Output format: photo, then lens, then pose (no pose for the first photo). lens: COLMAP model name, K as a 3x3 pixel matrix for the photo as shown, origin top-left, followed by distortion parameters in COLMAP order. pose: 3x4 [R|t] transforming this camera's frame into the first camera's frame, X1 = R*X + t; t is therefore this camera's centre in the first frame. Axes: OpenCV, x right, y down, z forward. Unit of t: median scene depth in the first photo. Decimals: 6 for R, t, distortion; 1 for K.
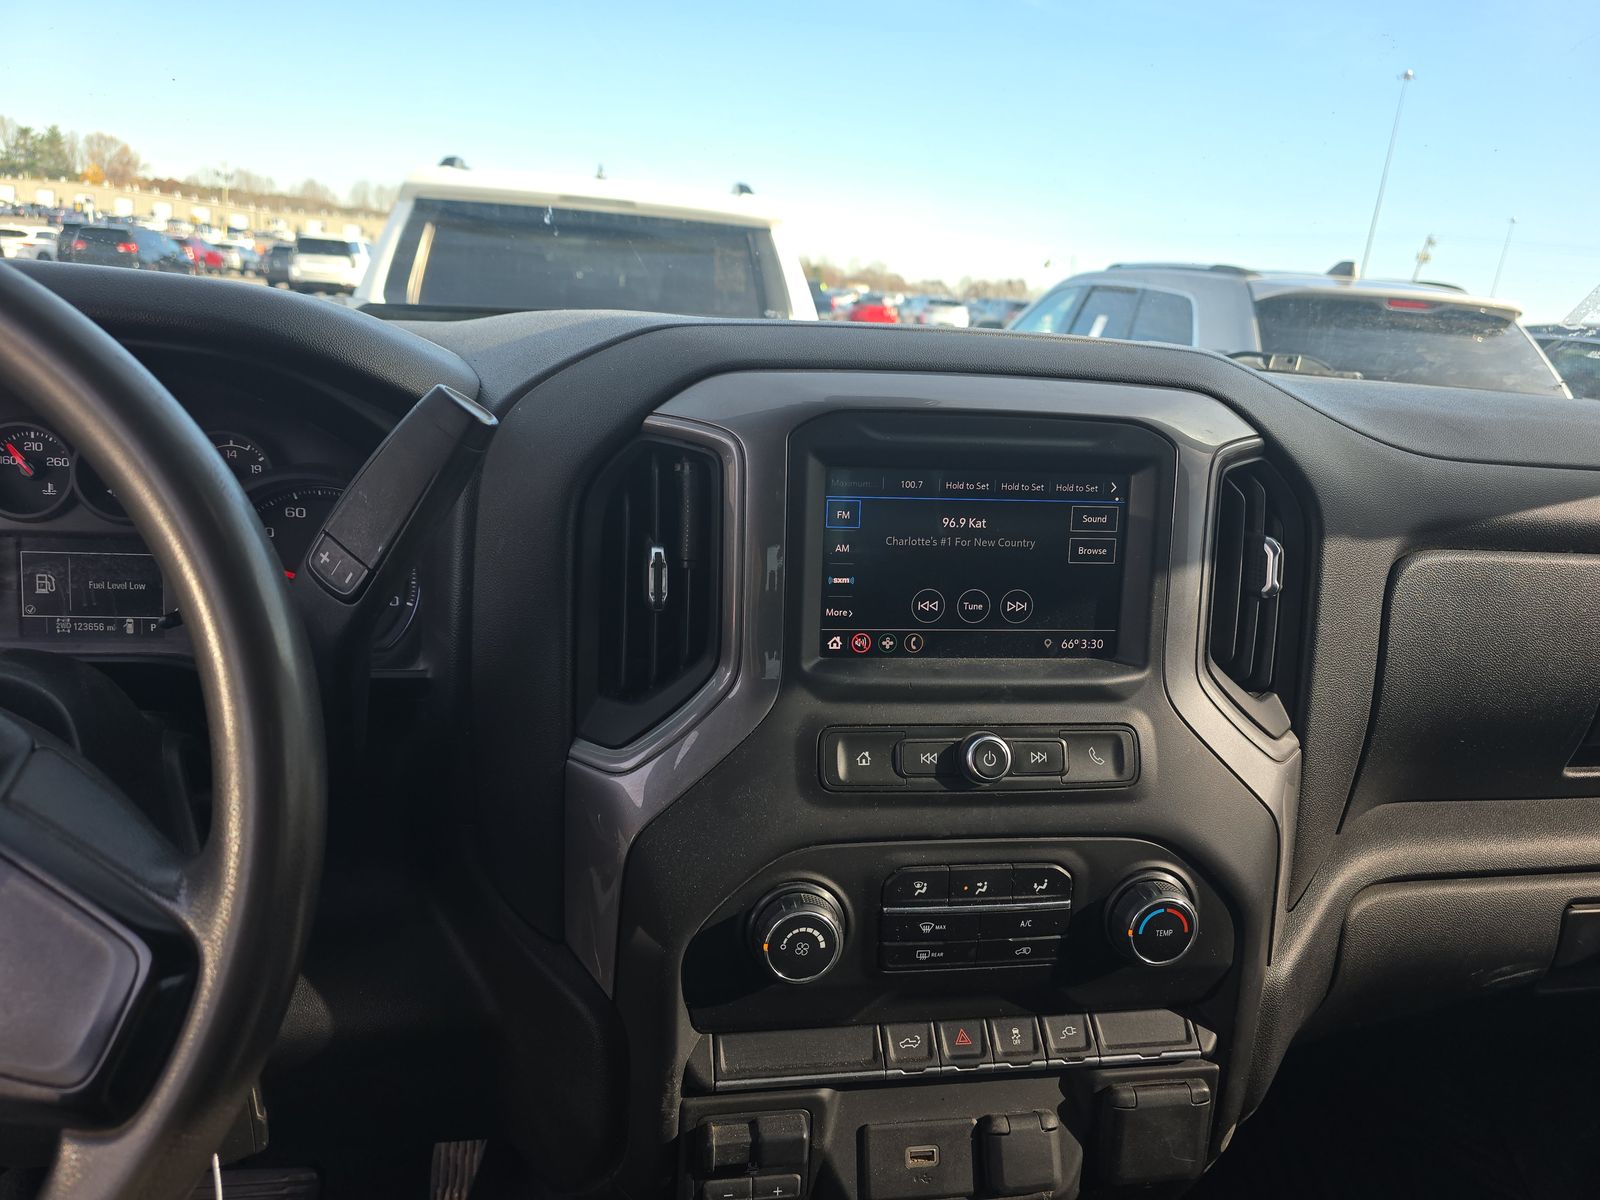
lens RADIAL K [[1106.9, 0, 799.6], [0, 1106.9, 625.5], [0, 0, 1]] dist [0.002389, 0.000170]
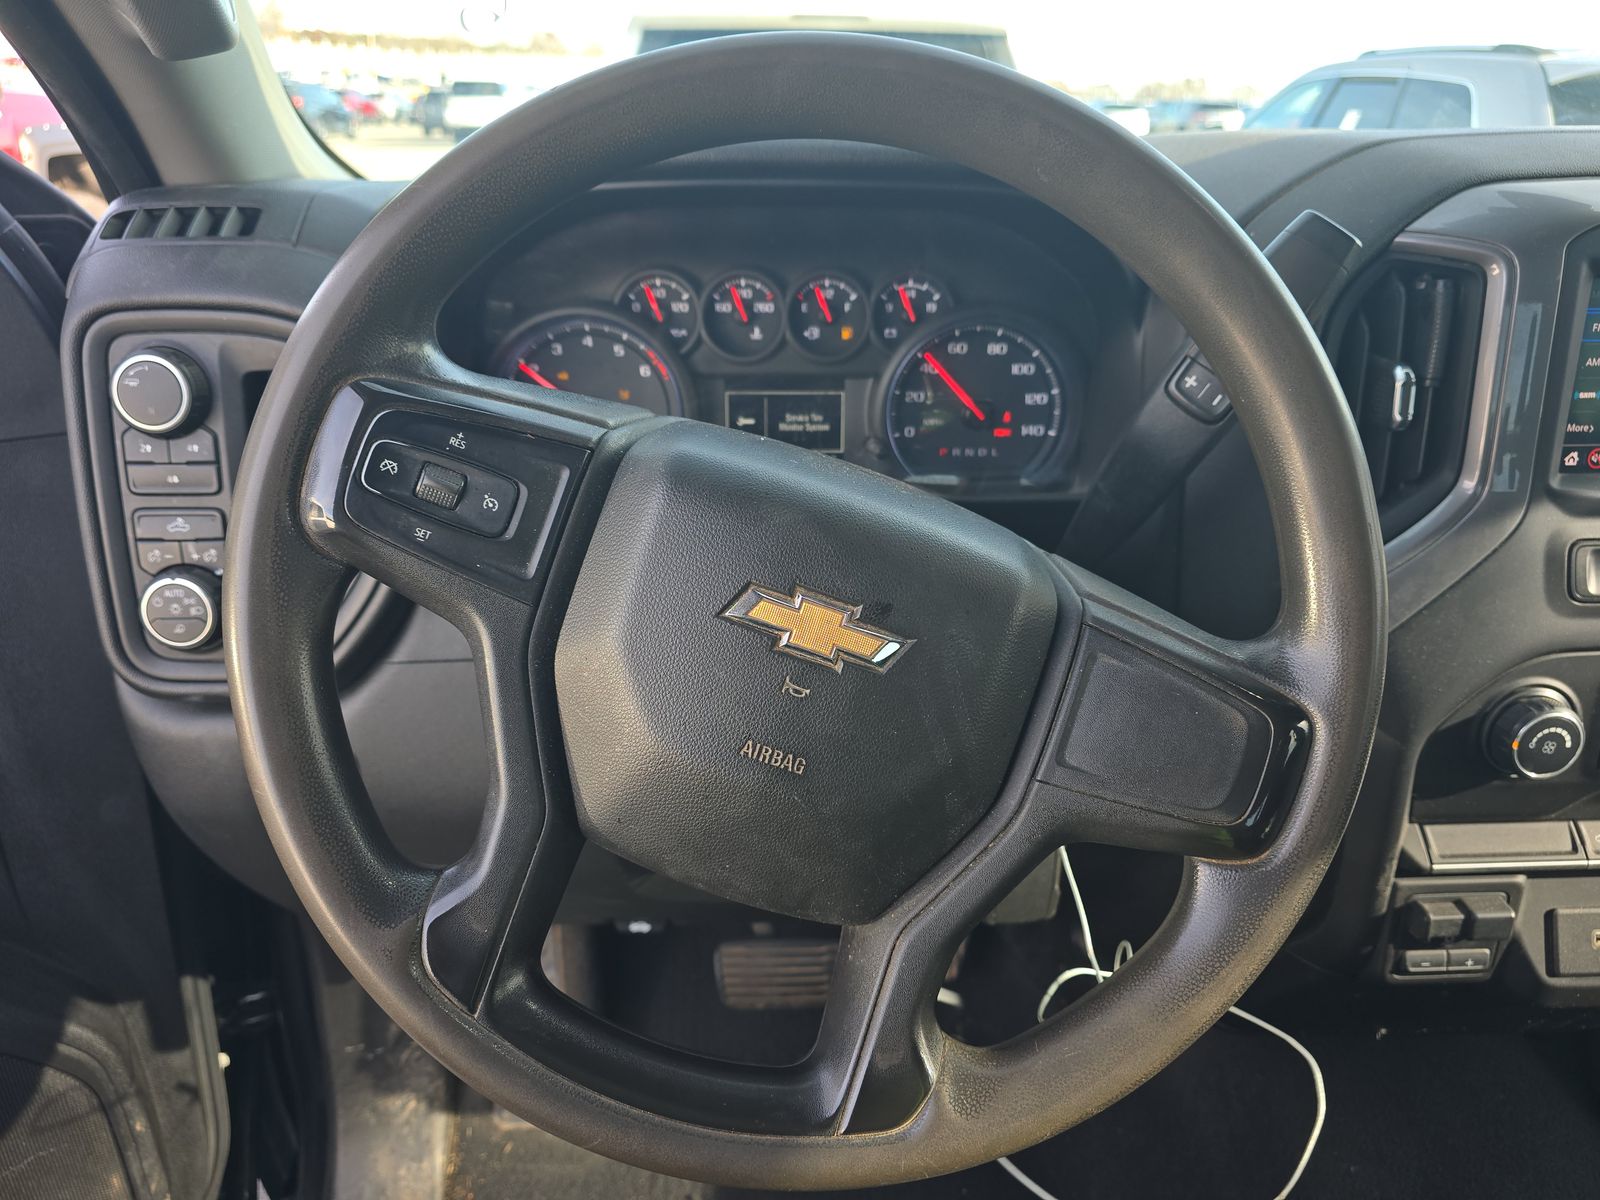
lens RADIAL K [[1059.7, 0, 803.9], [0, 1059.7, 603.2], [0, 0, 1]] dist [0.058319, -0.052936]
pose [[0.991274, -0.000644, -0.131818, -0.532523], [0.018707, 0.990554, 0.135839, 0.001155], [0.130485, -0.137119, 0.981923, -0.082801]]
